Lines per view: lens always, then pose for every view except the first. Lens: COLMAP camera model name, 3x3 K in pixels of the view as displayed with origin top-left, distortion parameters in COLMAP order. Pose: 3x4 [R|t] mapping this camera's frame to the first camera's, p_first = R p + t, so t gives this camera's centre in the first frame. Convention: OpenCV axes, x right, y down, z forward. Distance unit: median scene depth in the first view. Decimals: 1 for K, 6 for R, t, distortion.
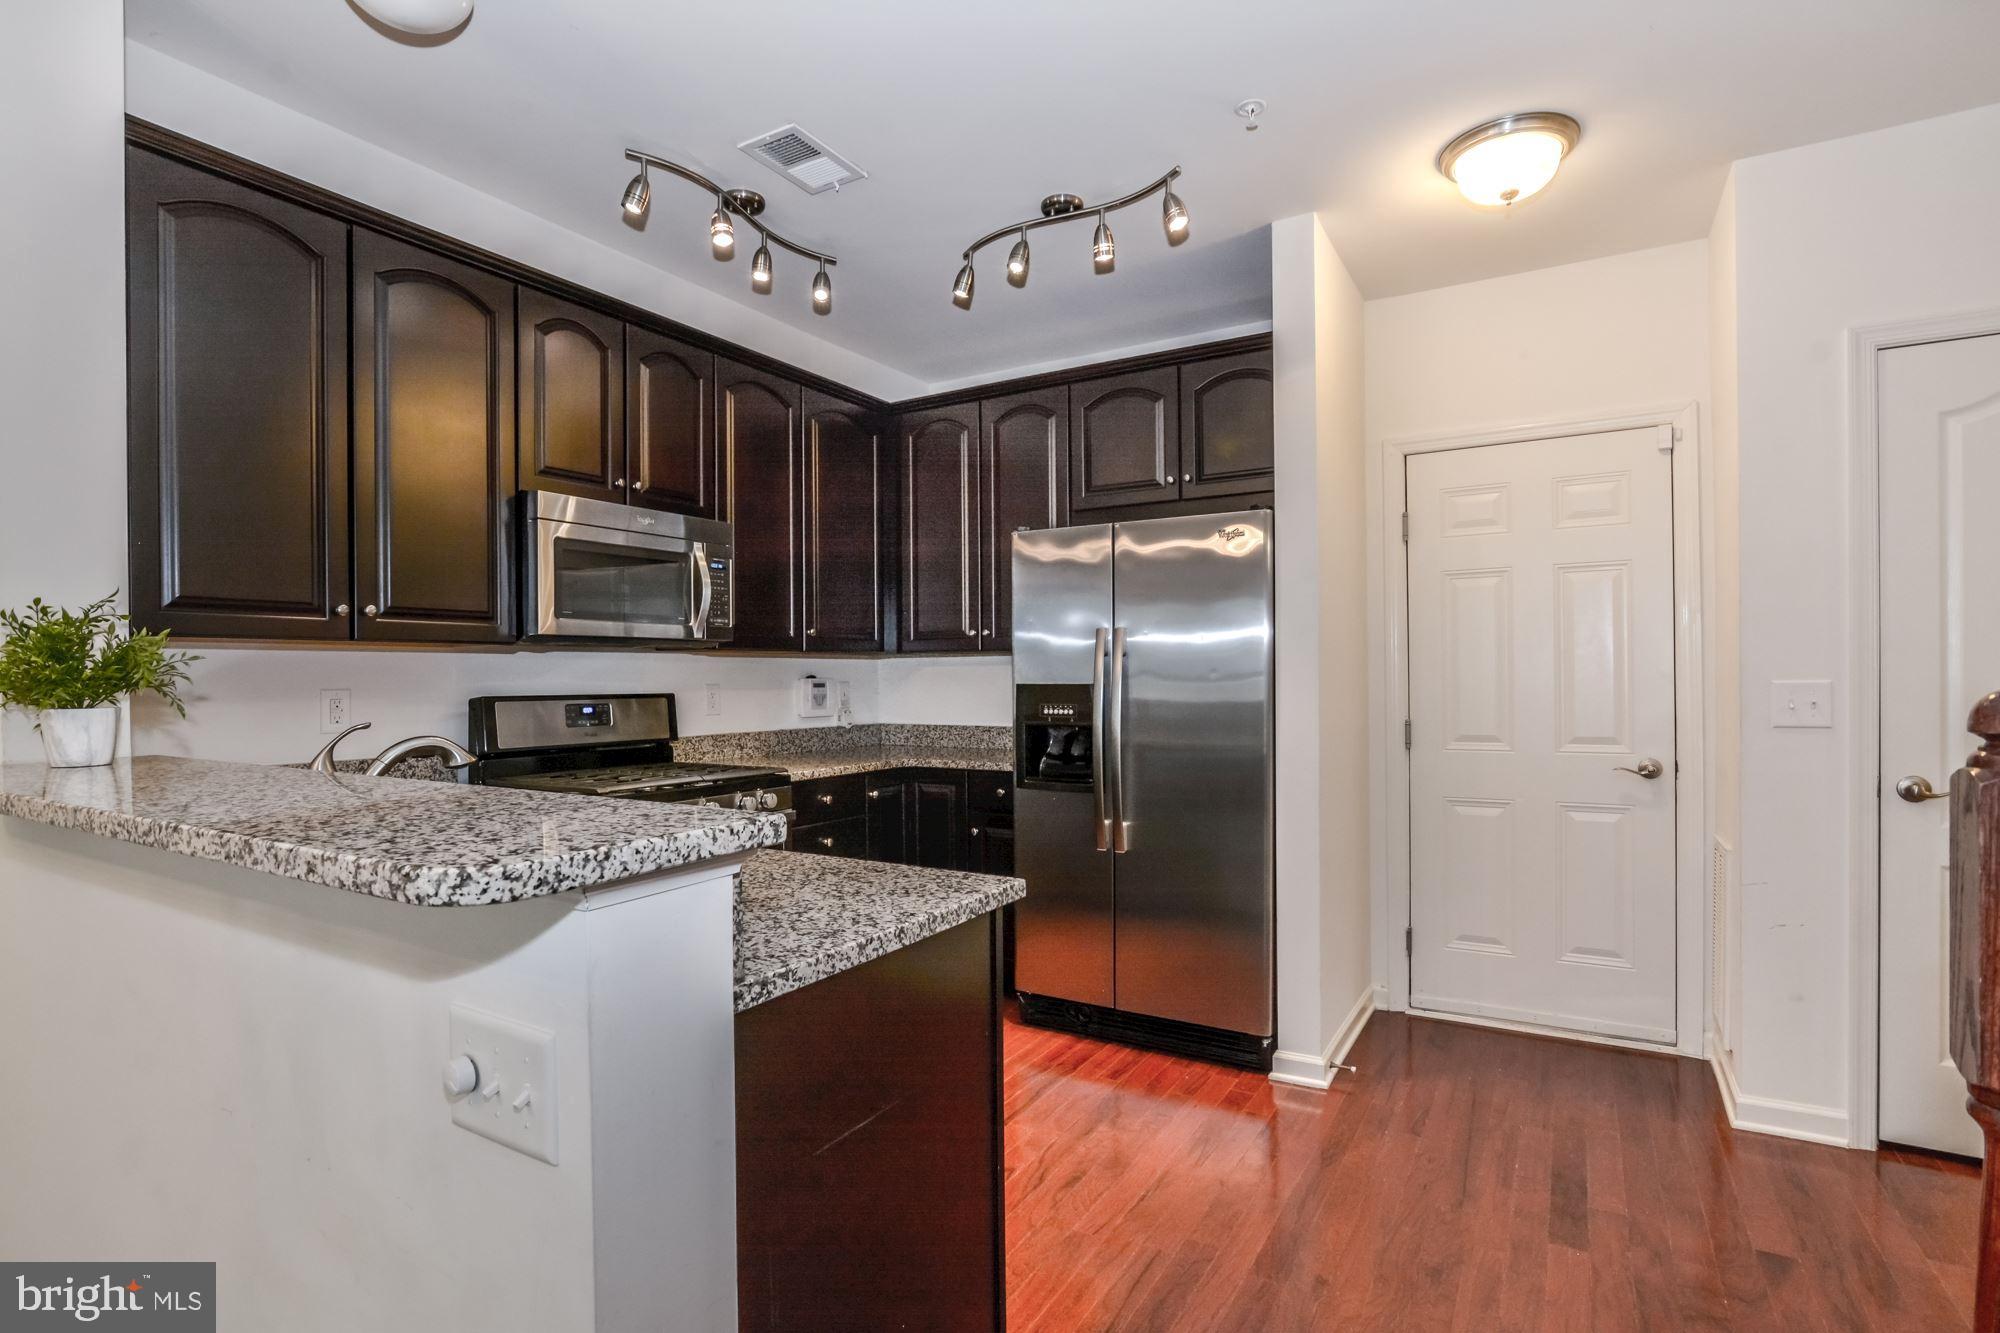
lens RADIAL K [[978.2, 0, 995.7], [0, 978.2, 678.7], [0, 0, 1]] dist [-0.019576, 0.002580]
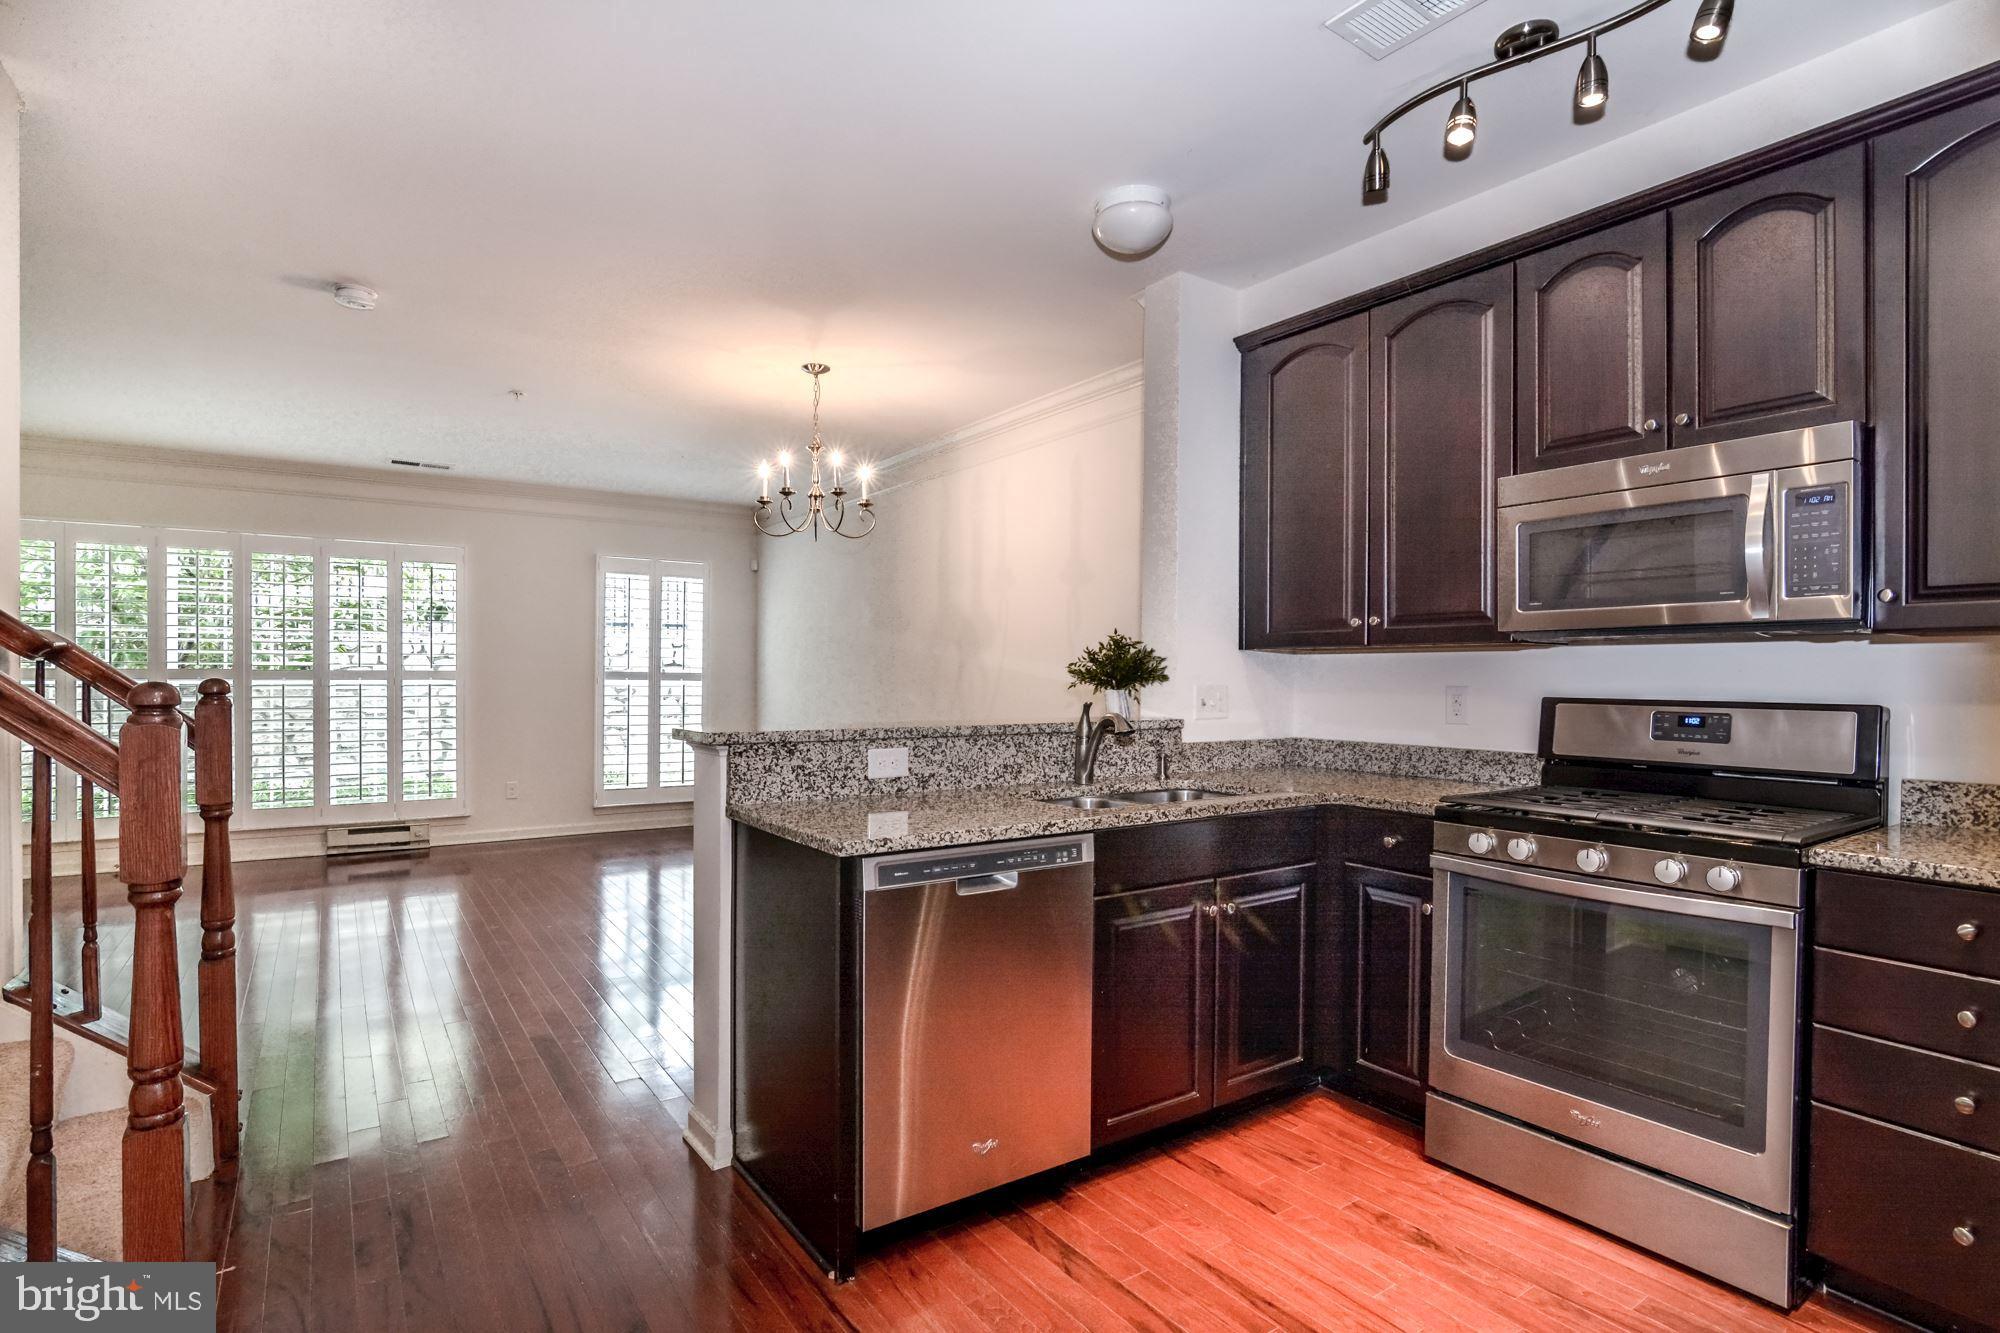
lens RADIAL K [[978.2, 0, 1007.3], [0, 978.2, 662.9], [0, 0, 1]] dist [-0.019576, 0.002580]
pose [[-0.396304, -0.009786, -0.918067, 0.465283], [-0.007298, 0.999945, -0.007508, -0.003310], [0.918090, 0.003725, -0.396354, 0.752814]]
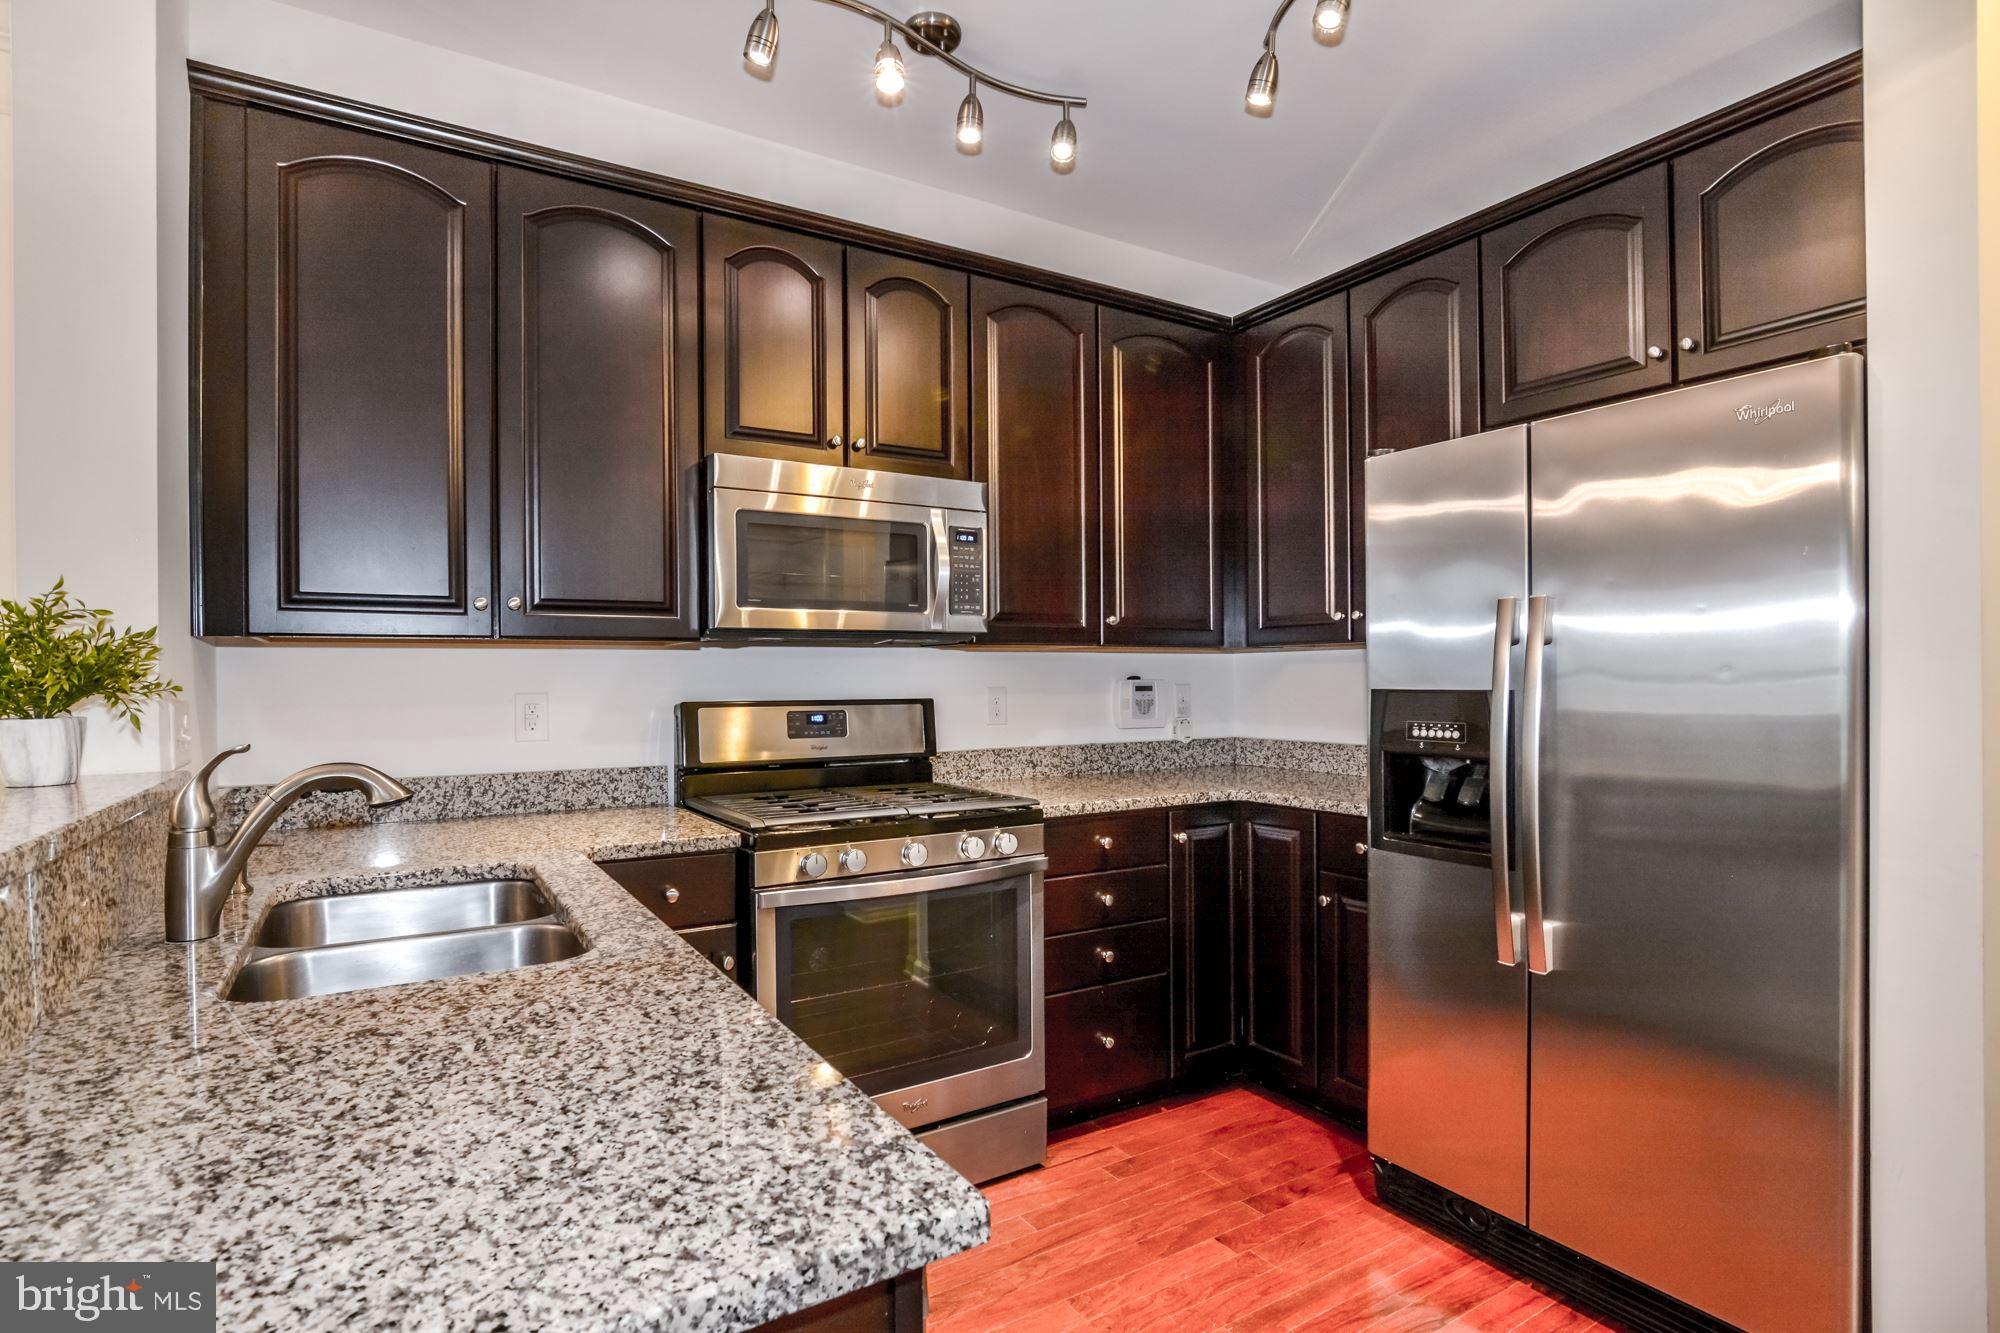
lens RADIAL K [[978.2, 0, 1003.3], [0, 978.2, 678.8], [0, 0, 1]] dist [-0.019576, 0.002580]
pose [[0.890086, 0.000273, -0.455792, 0.100129], [0.000419, 0.999999, 0.001417, -0.002494], [0.455792, -0.001452, 0.890085, 0.302902]]
